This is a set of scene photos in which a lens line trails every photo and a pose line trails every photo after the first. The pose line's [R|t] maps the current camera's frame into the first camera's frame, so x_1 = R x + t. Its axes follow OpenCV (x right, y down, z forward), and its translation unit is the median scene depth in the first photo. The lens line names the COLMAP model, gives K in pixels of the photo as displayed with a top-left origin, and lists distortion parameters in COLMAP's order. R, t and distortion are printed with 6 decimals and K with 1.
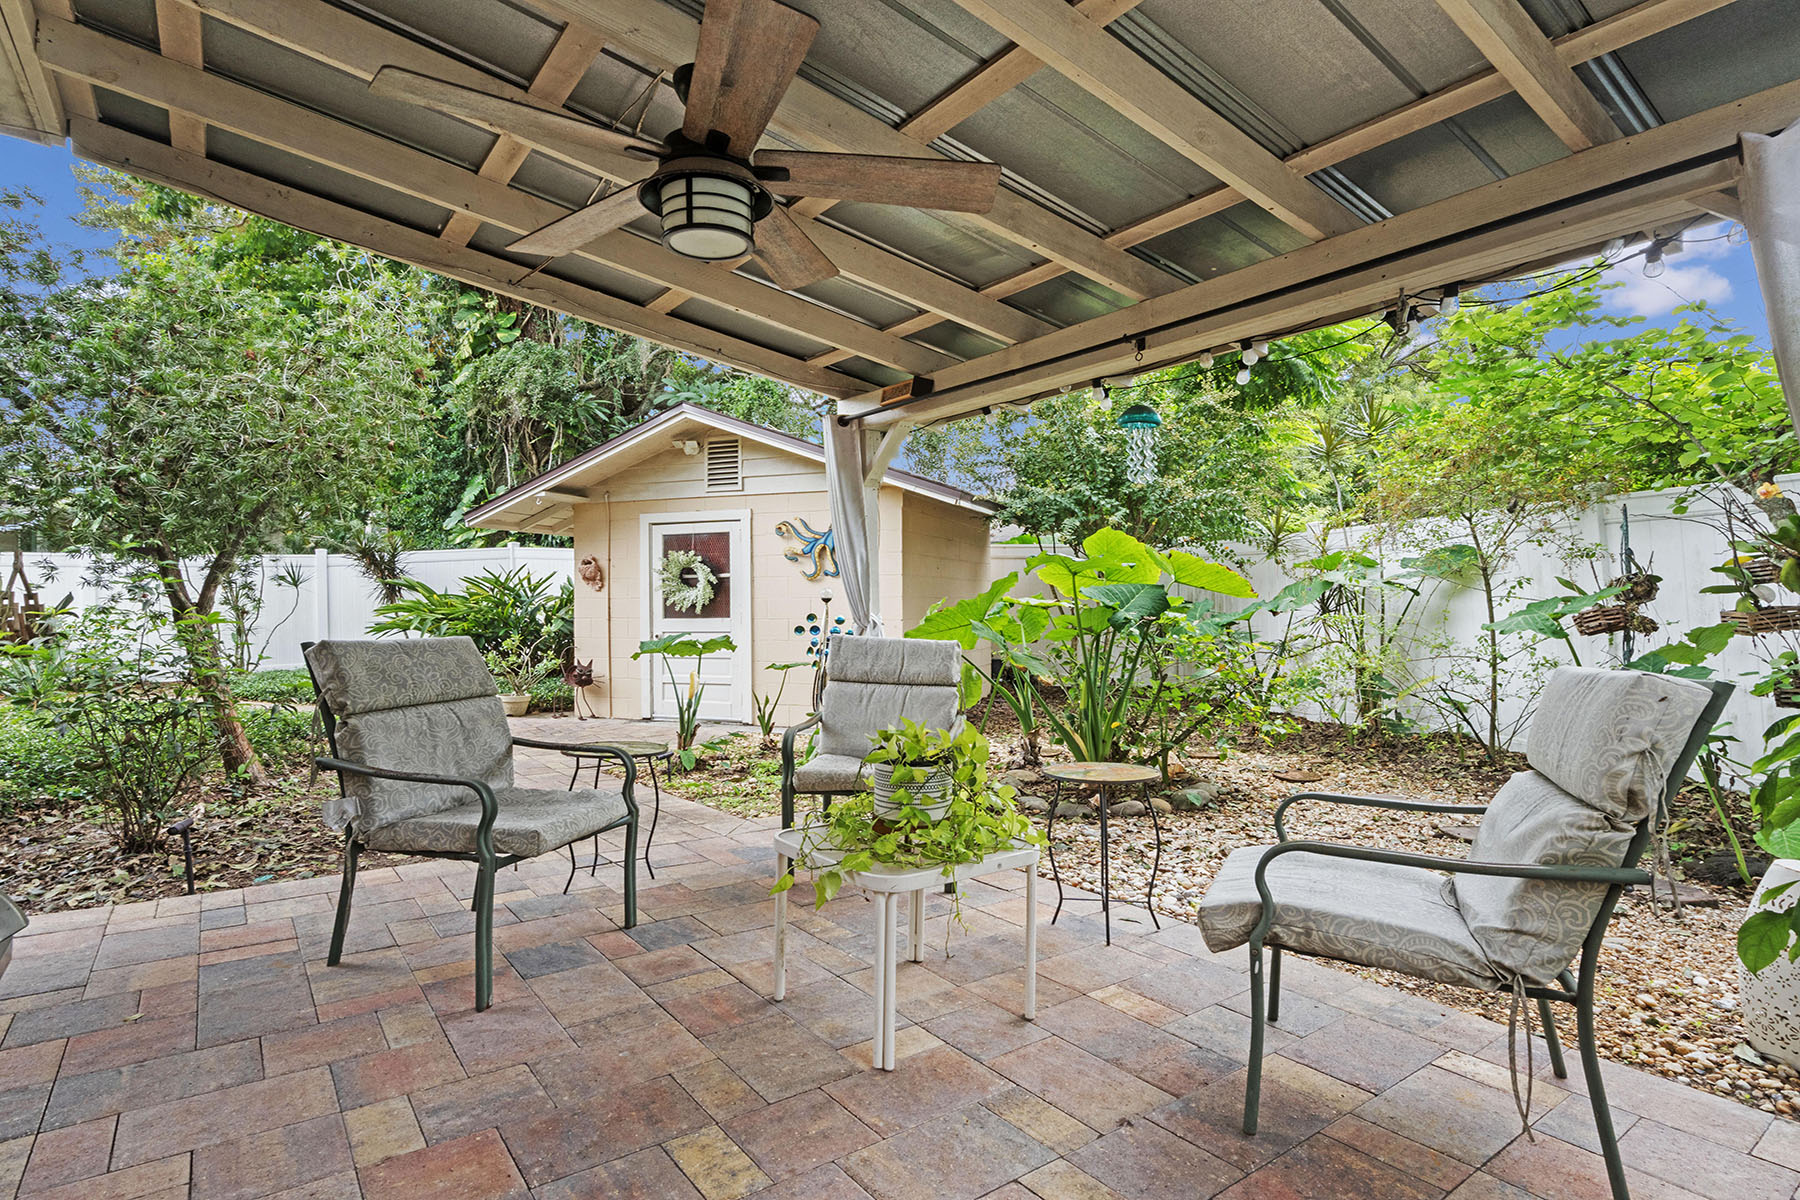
lens RADIAL K [[931.1, 0, 897.7], [0, 931.1, 615.1], [0, 0, 1]] dist [0.001038, 0.000558]
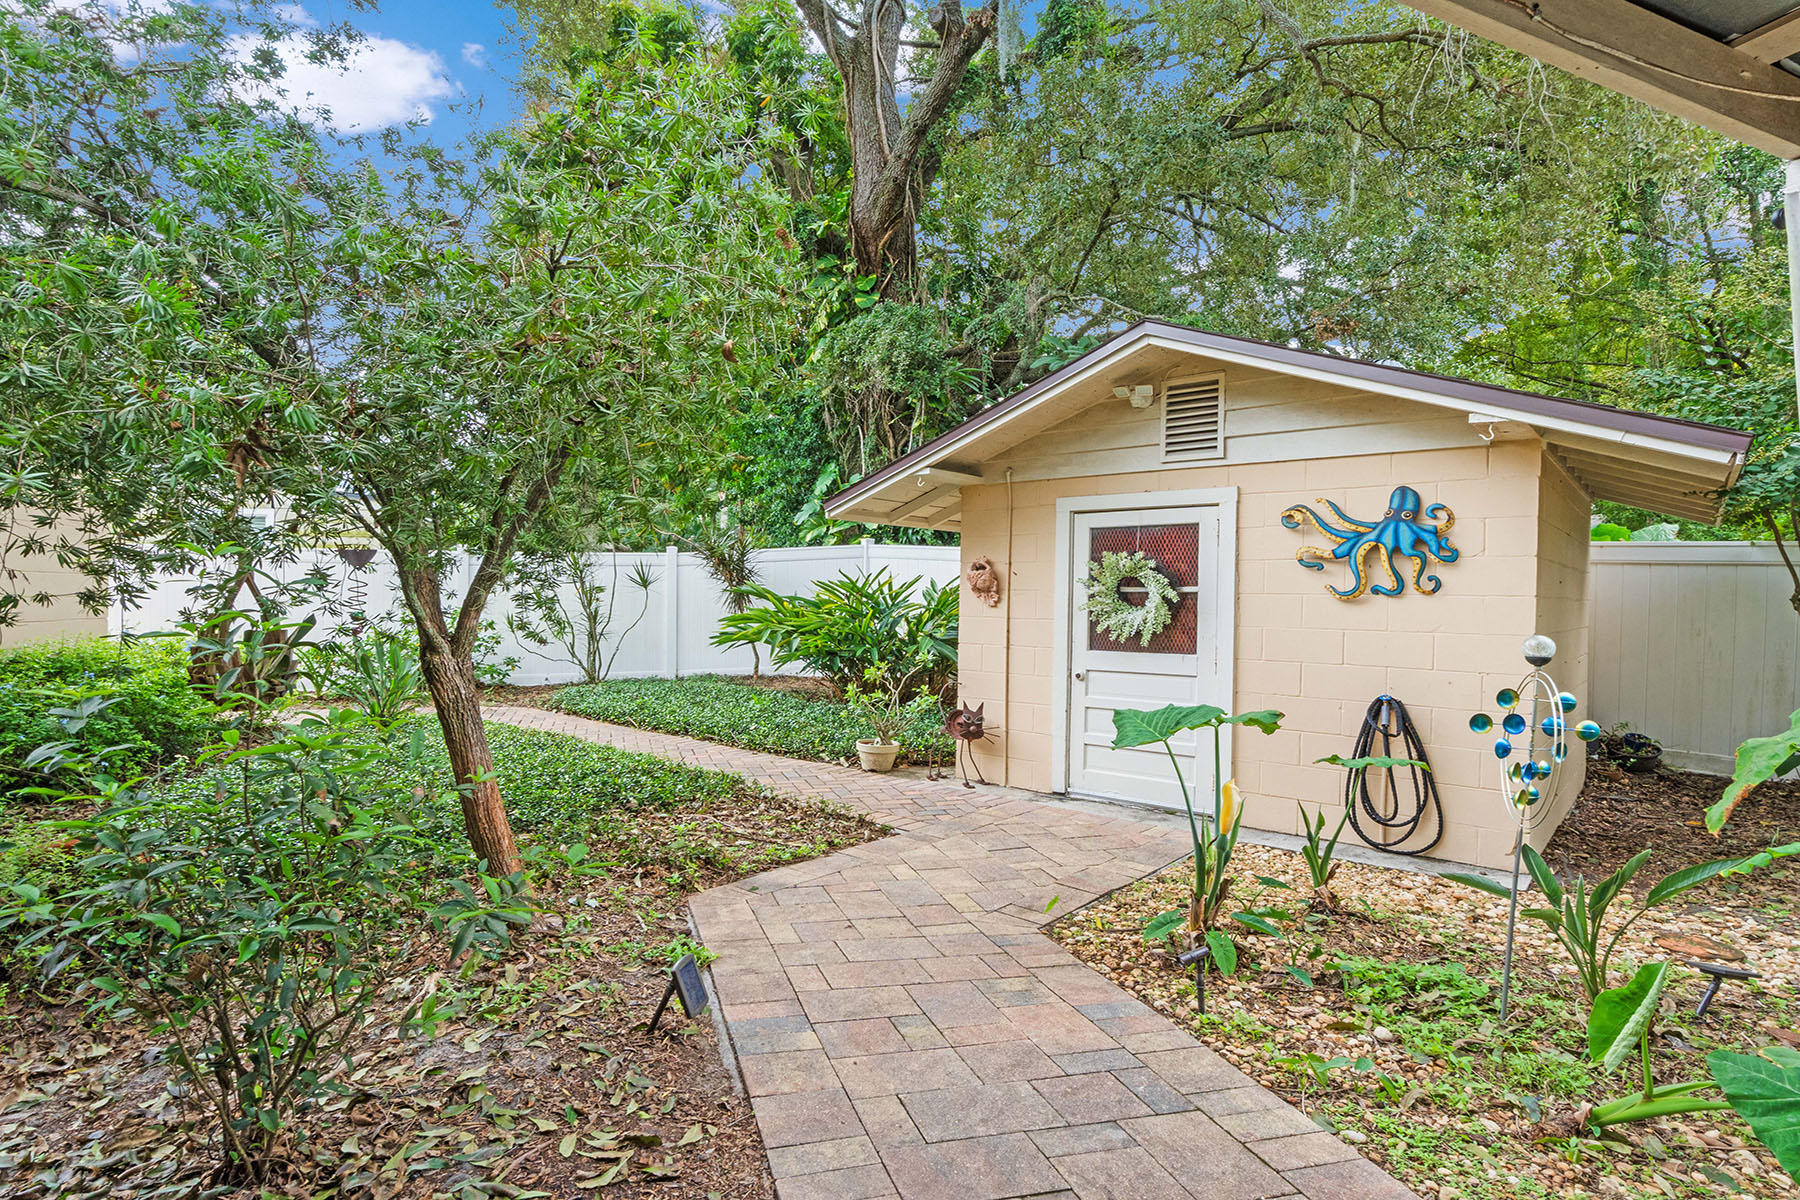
lens RADIAL K [[931.1, 0, 897.7], [0, 931.1, 615.1], [0, 0, 1]] dist [0.001038, 0.000558]
pose [[0.944053, 0.026017, -0.328766, -0.152762], [-0.024502, 0.999661, 0.008752, -0.023677], [0.328882, -0.000207, 0.944371, 0.294688]]
